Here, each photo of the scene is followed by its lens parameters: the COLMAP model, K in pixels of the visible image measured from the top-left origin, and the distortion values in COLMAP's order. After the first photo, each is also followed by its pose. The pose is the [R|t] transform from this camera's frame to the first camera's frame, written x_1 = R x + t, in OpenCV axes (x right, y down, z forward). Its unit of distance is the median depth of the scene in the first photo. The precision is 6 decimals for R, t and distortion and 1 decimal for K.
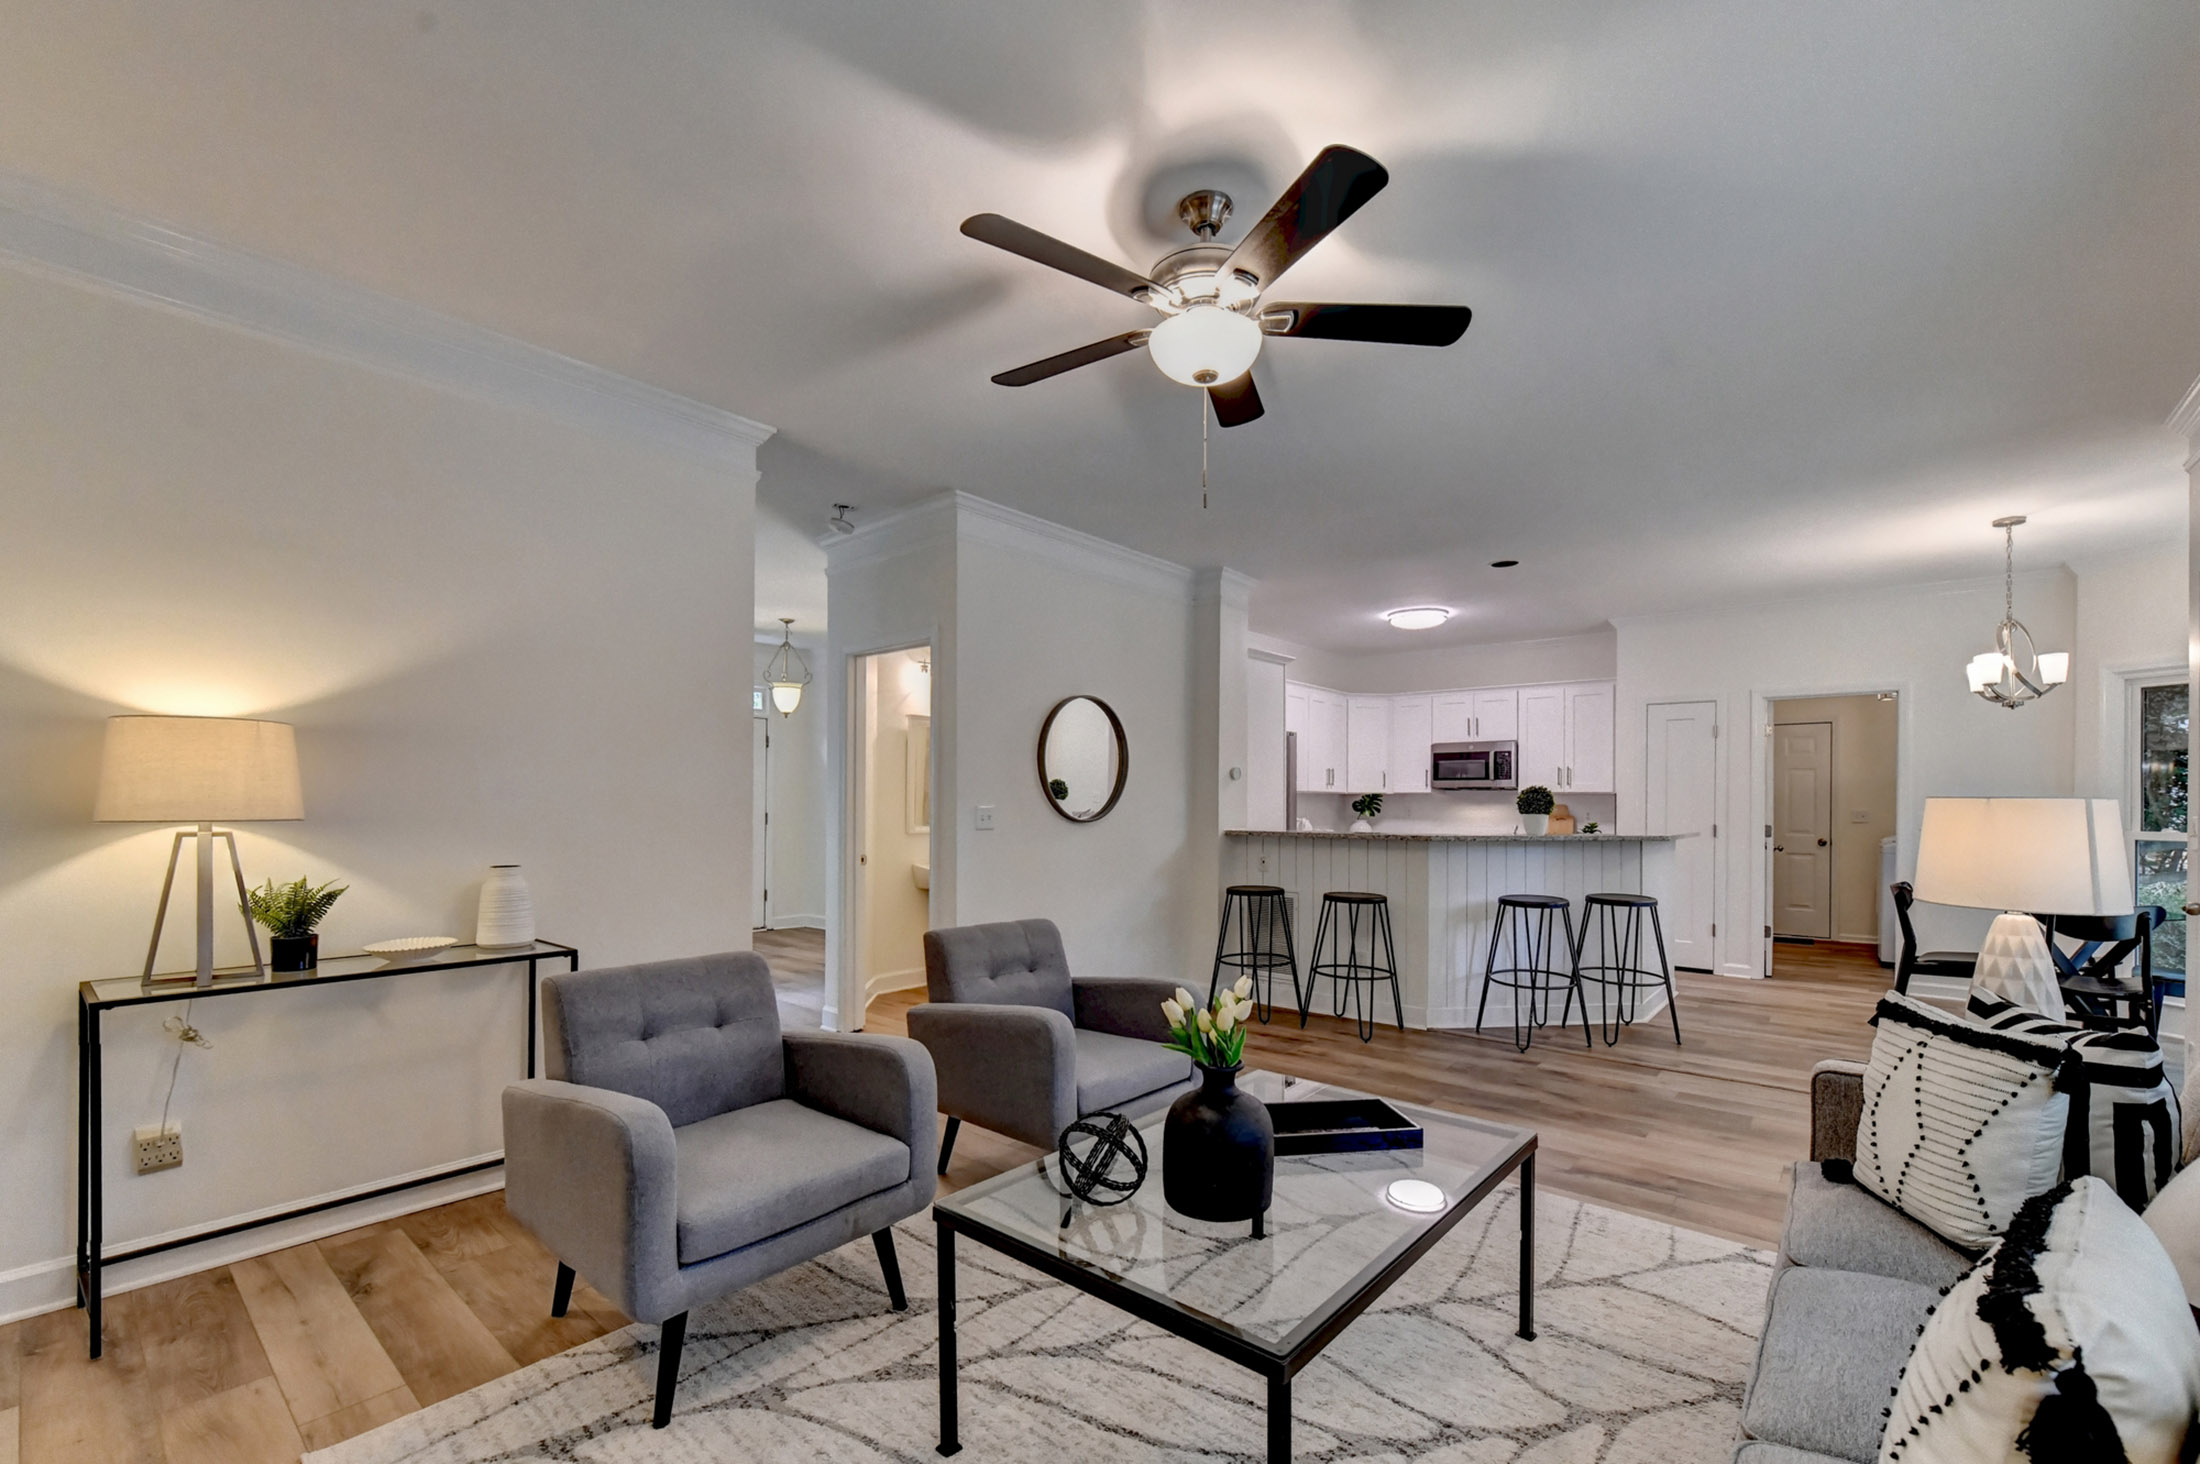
lens RADIAL K [[918.7, 0, 1114.4], [0, 918.7, 797.3], [0, 0, 1]] dist [-0.008675, 0.000093]
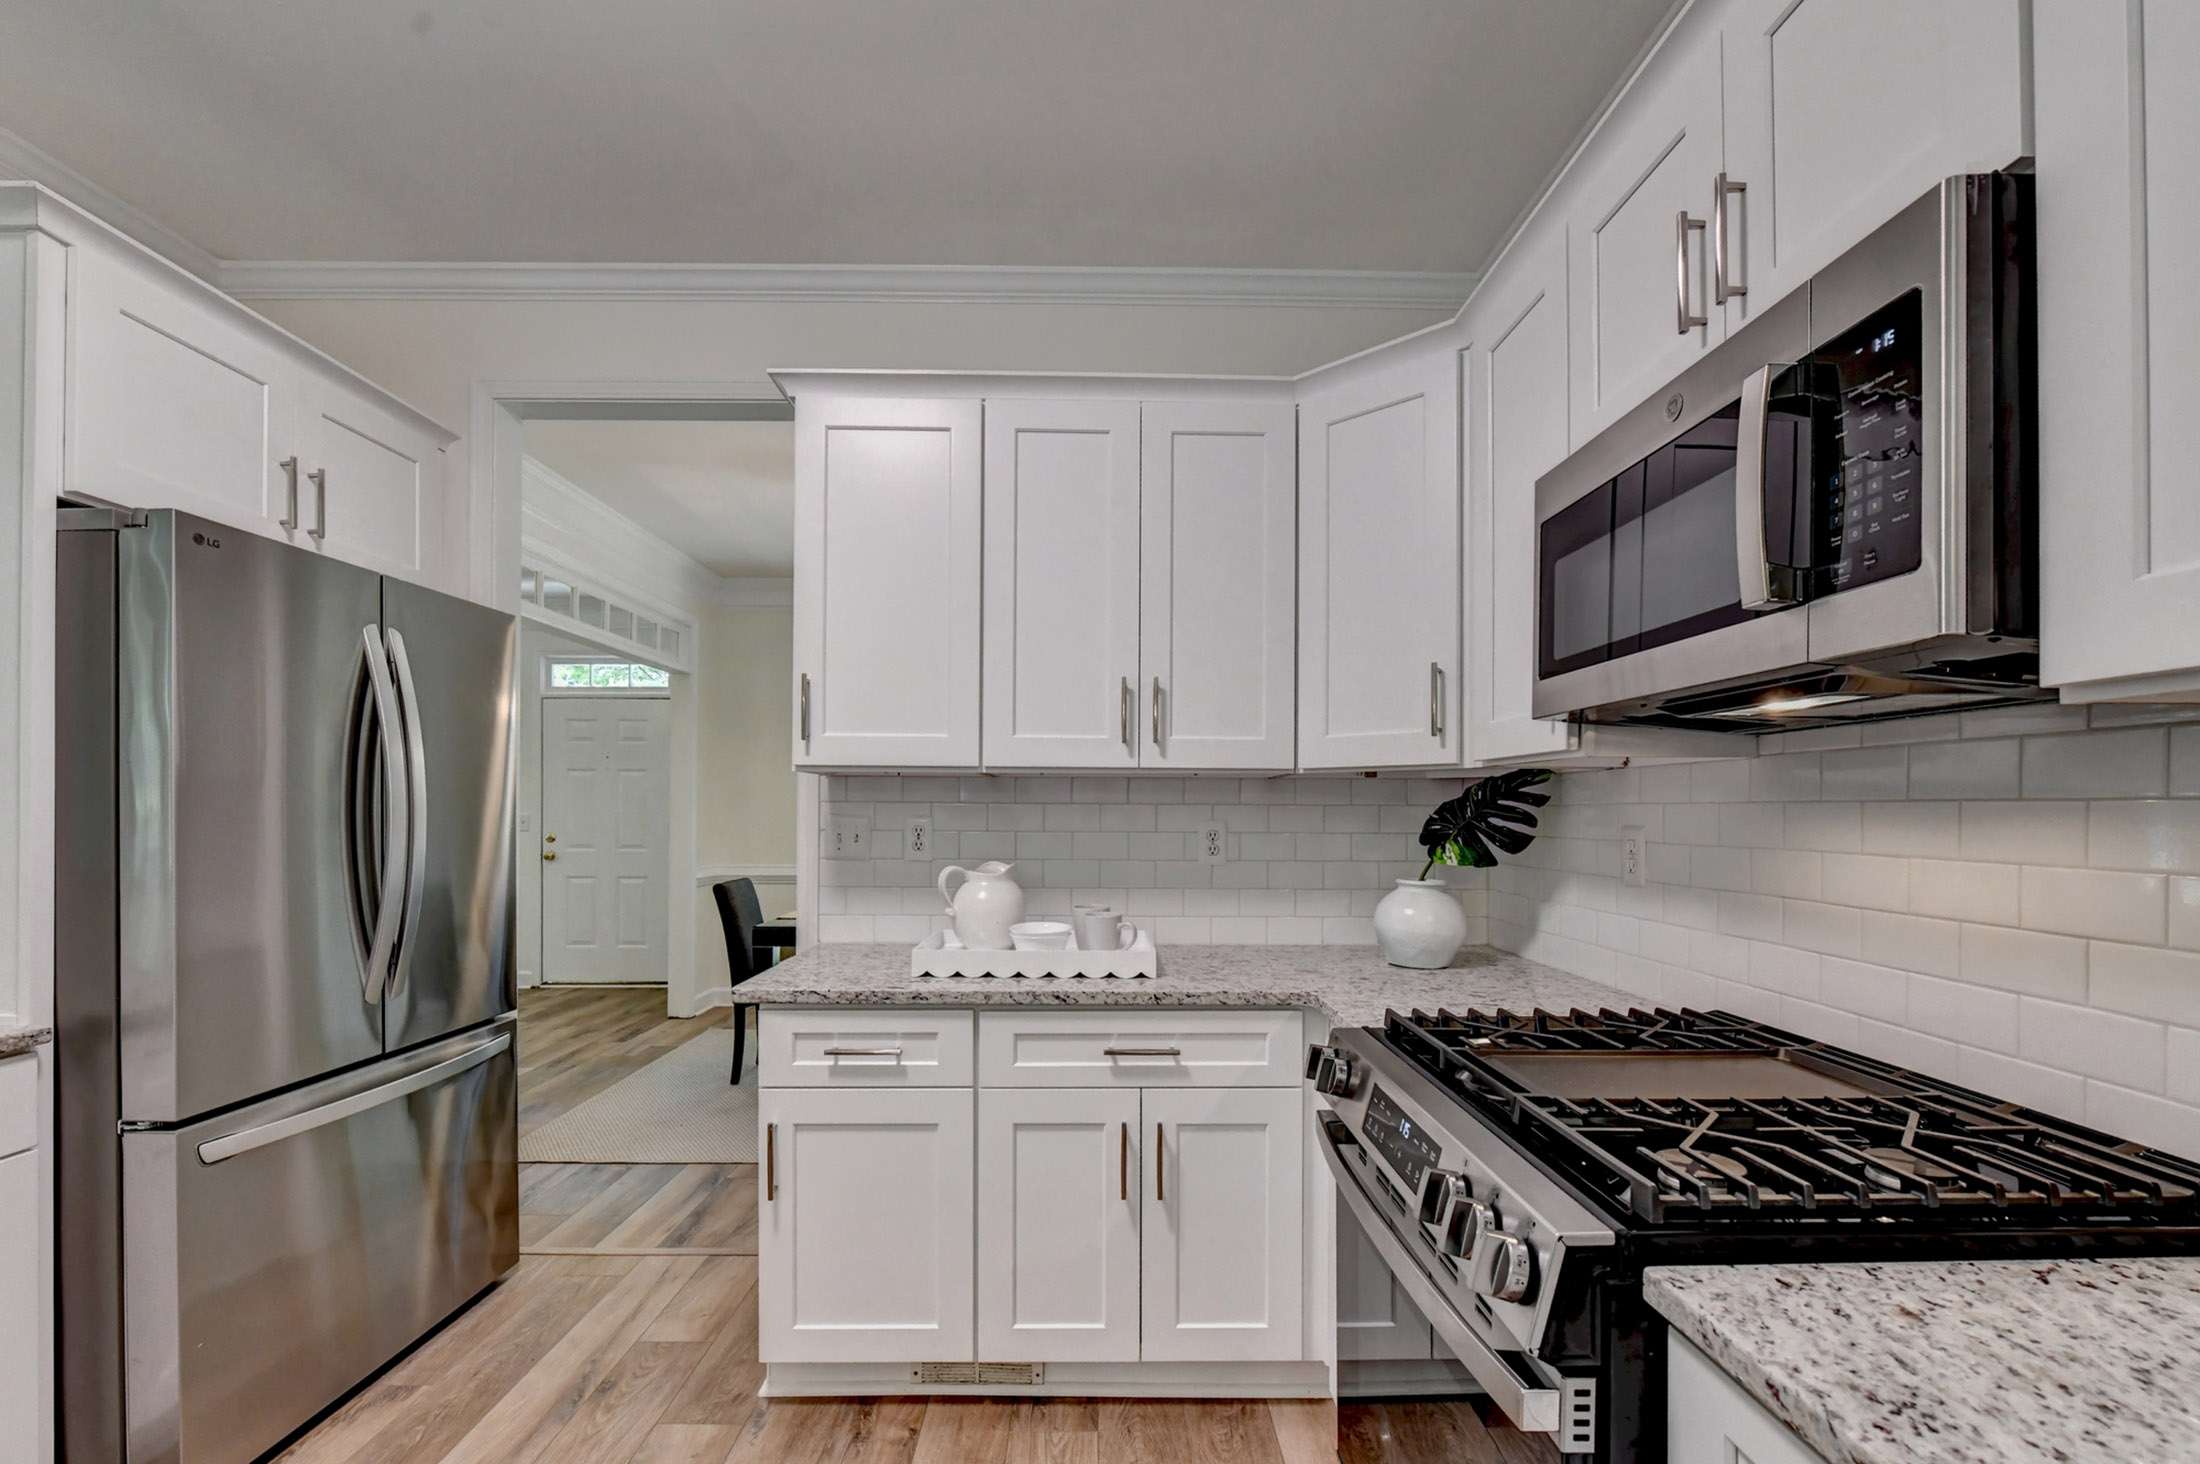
lens RADIAL K [[937.9, 0, 1098.3], [0, 937.9, 805.4], [0, 0, 1]] dist [-0.003199, -0.000464]
pose [[0.654732, -0.007884, -0.755820, 0.507072], [0.005919, 0.999968, -0.005304, 0.007073], [0.755838, -0.001002, 0.654758, 0.972620]]
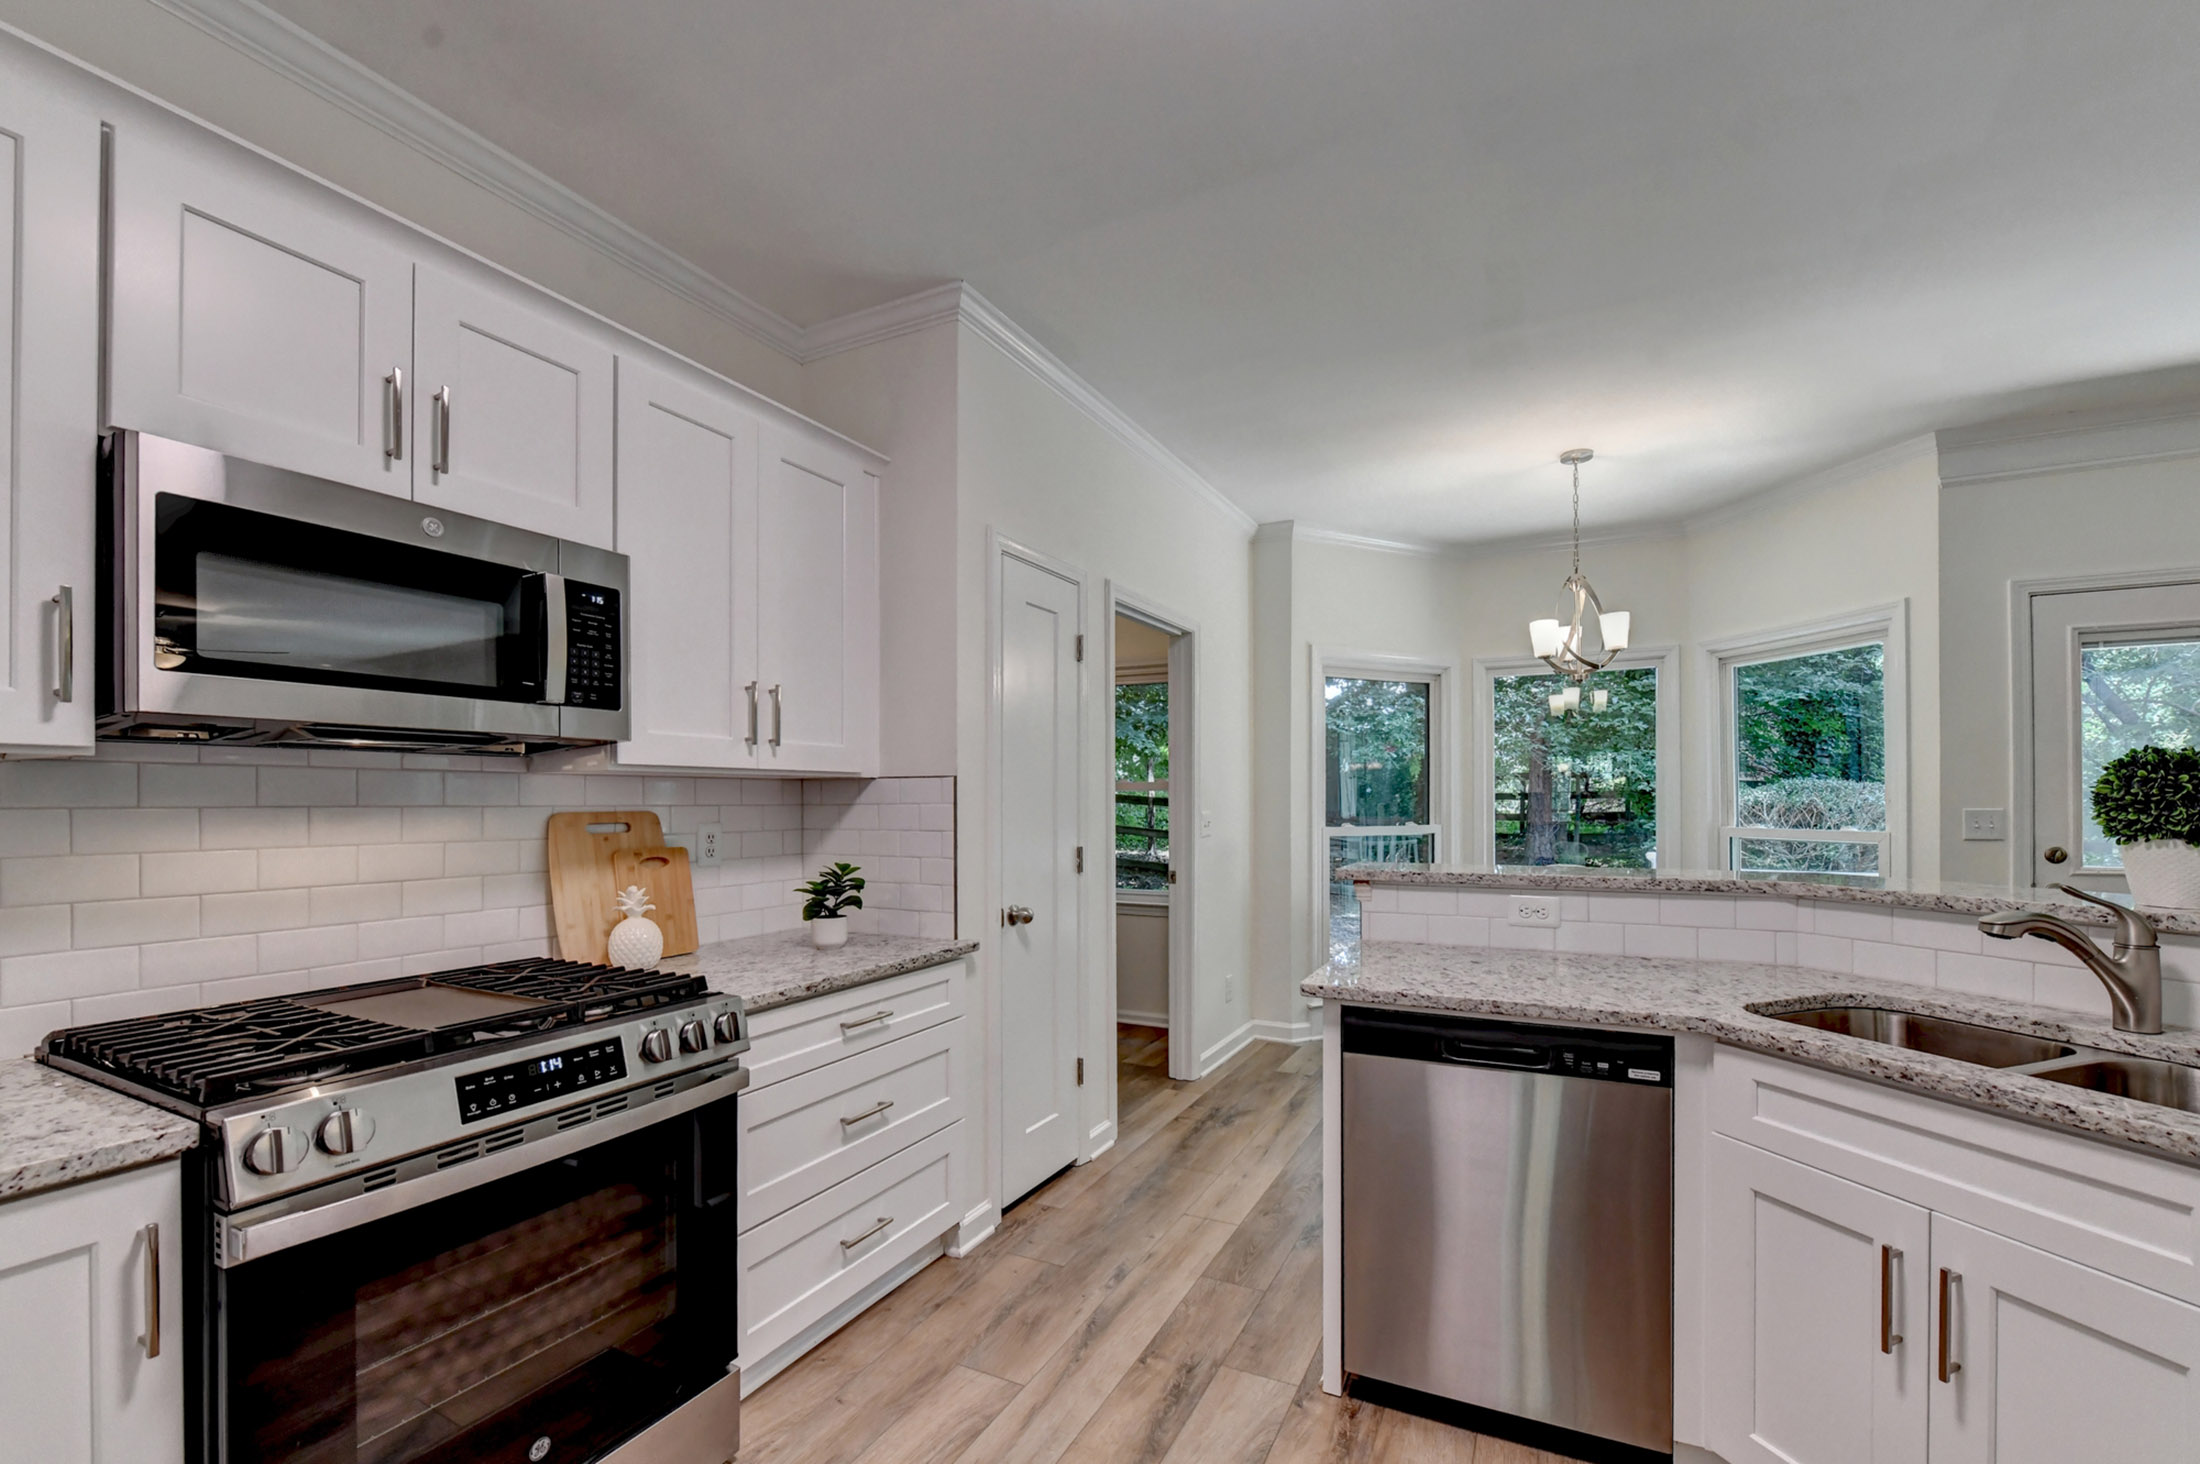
lens RADIAL K [[903.6, 0, 1134.3], [0, 903.6, 798.6], [0, 0, 1]] dist [-0.006120, -0.000664]
pose [[-0.256562, -0.005124, 0.966514, 0.192186], [-0.004675, 0.999981, 0.004061, 0.002375], [-0.966517, -0.003477, -0.256581, 1.045374]]
